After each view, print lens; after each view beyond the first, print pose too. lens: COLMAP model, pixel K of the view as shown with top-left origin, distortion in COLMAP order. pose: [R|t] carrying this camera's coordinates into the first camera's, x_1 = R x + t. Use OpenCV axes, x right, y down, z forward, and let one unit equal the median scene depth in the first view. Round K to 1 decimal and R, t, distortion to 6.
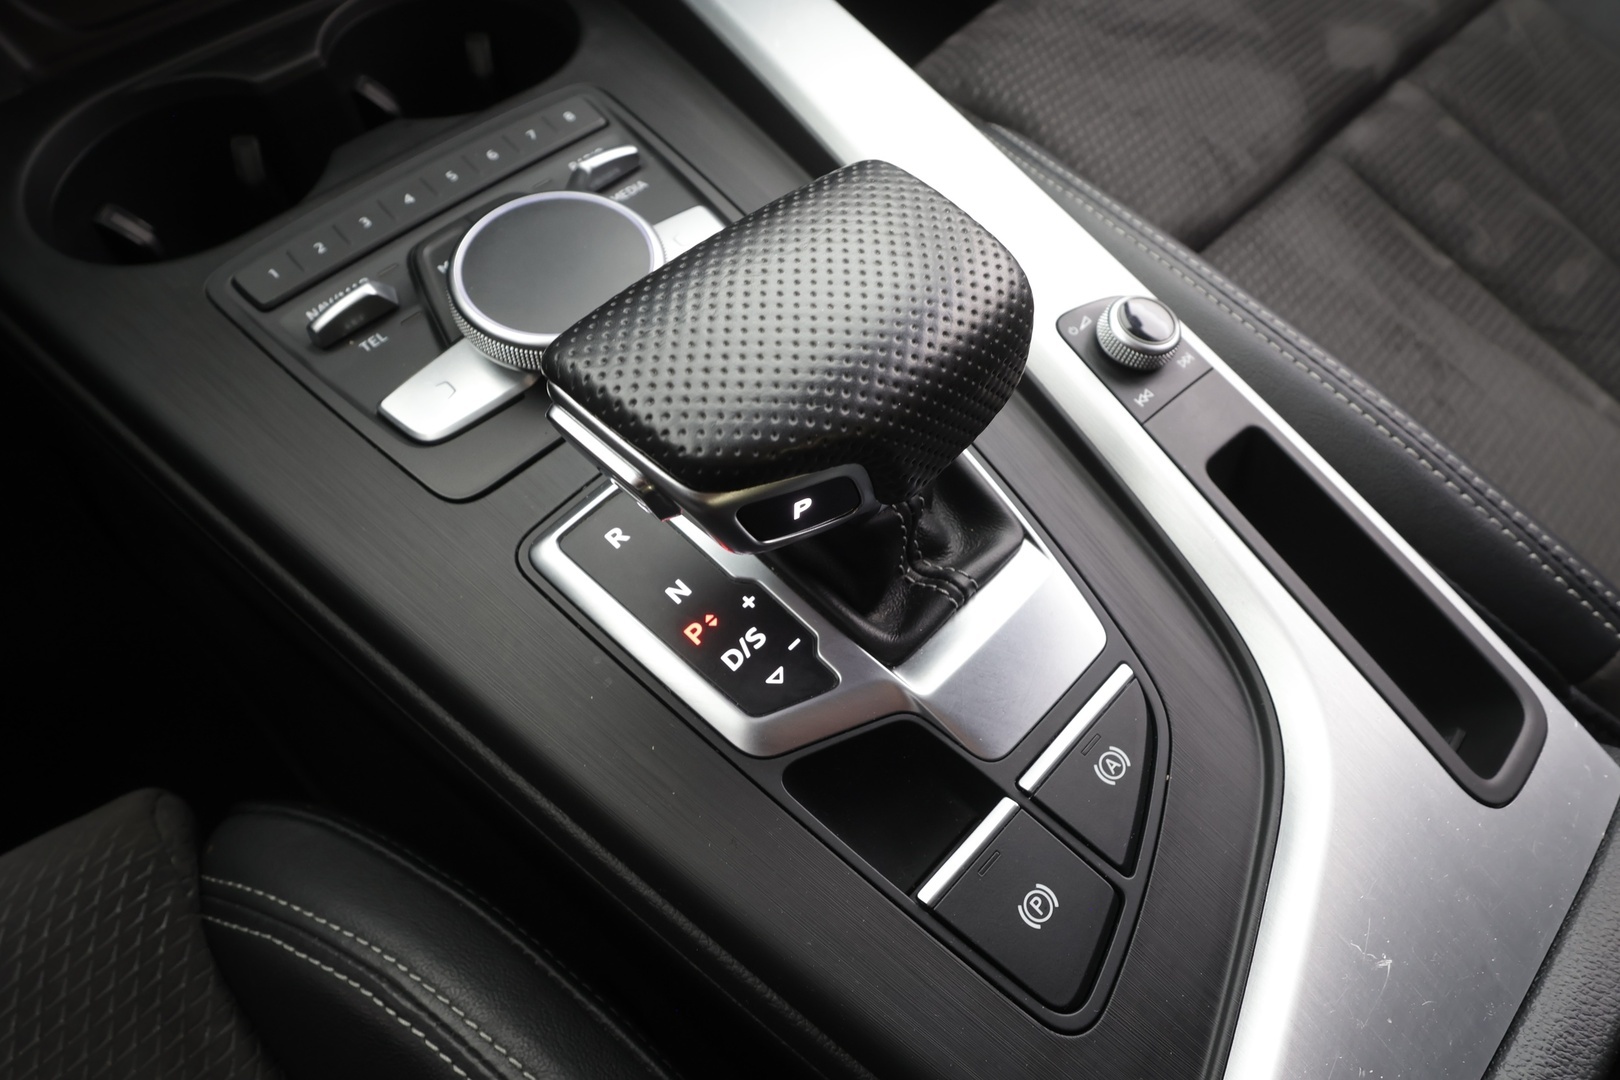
lens RADIAL K [[941.8, 0, 811.9], [0, 941.8, 532.8], [0, 0, 1]] dist [-0.001220, 0.001179]
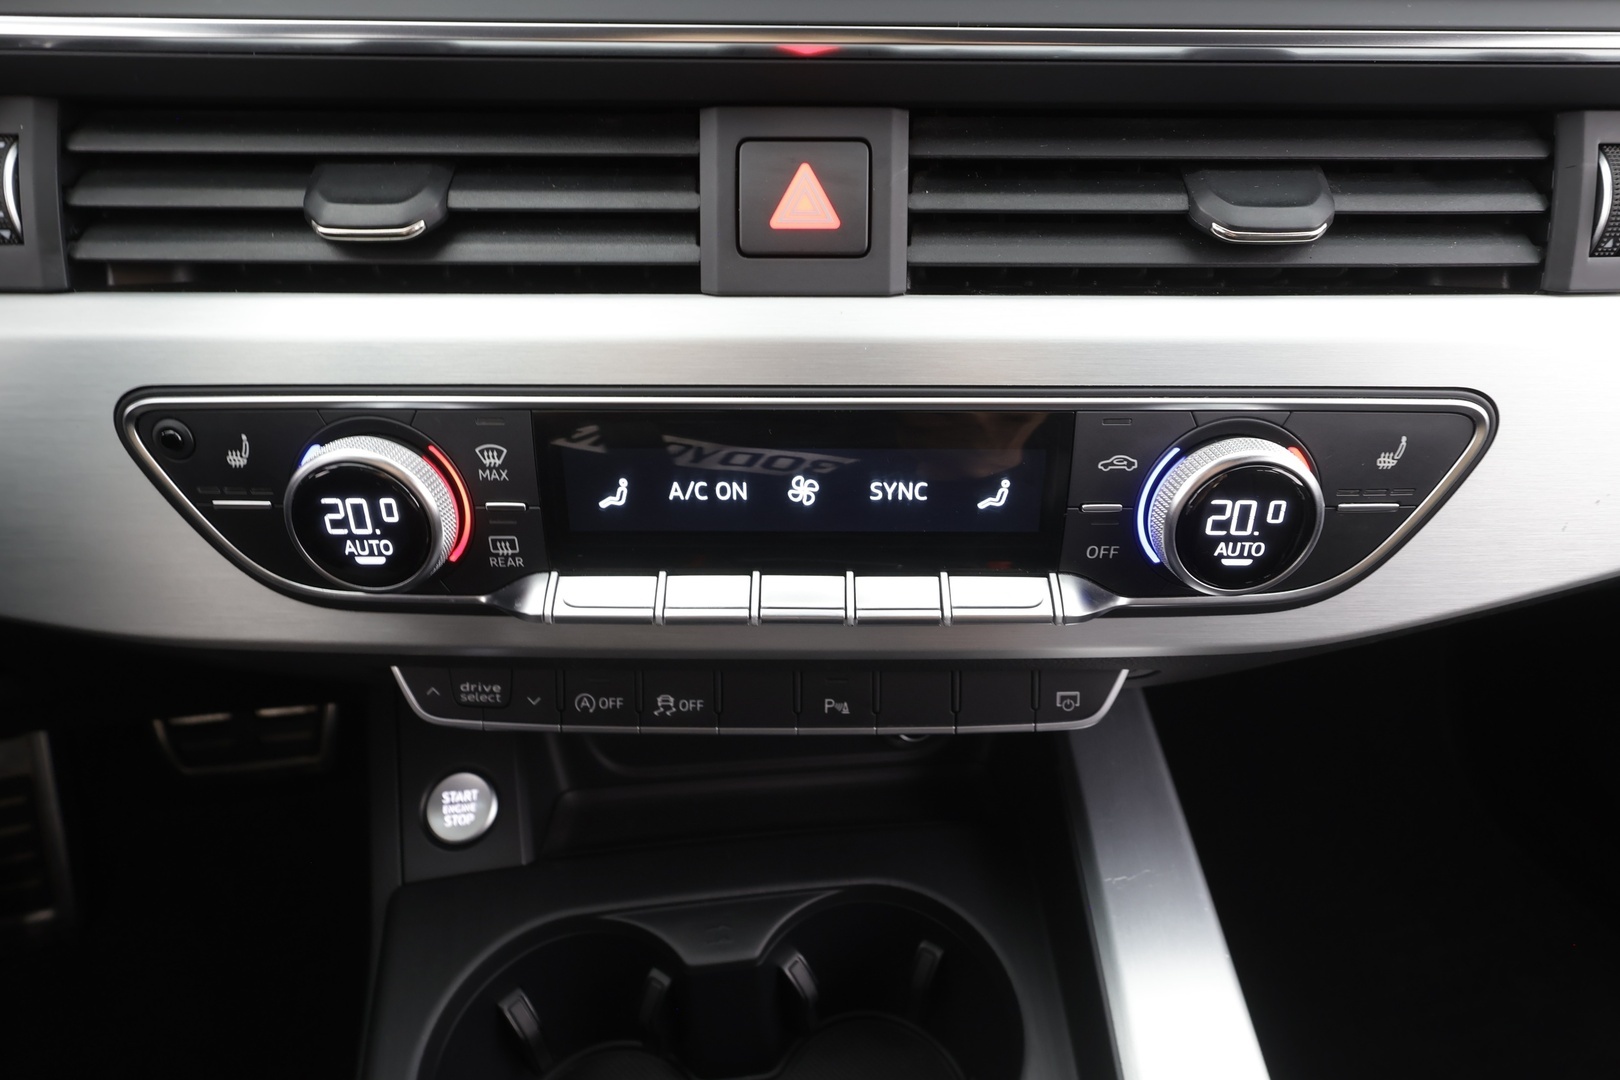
lens RADIAL K [[941.8, 0, 825.2], [0, 941.8, 548.7], [0, 0, 1]] dist [-0.001220, 0.001179]
pose [[0.783092, 0.375360, -0.495855, -0.184092], [-0.517674, 0.835284, -0.185244, -0.913052], [0.344646, 0.401754, 0.848418, 0.039695]]
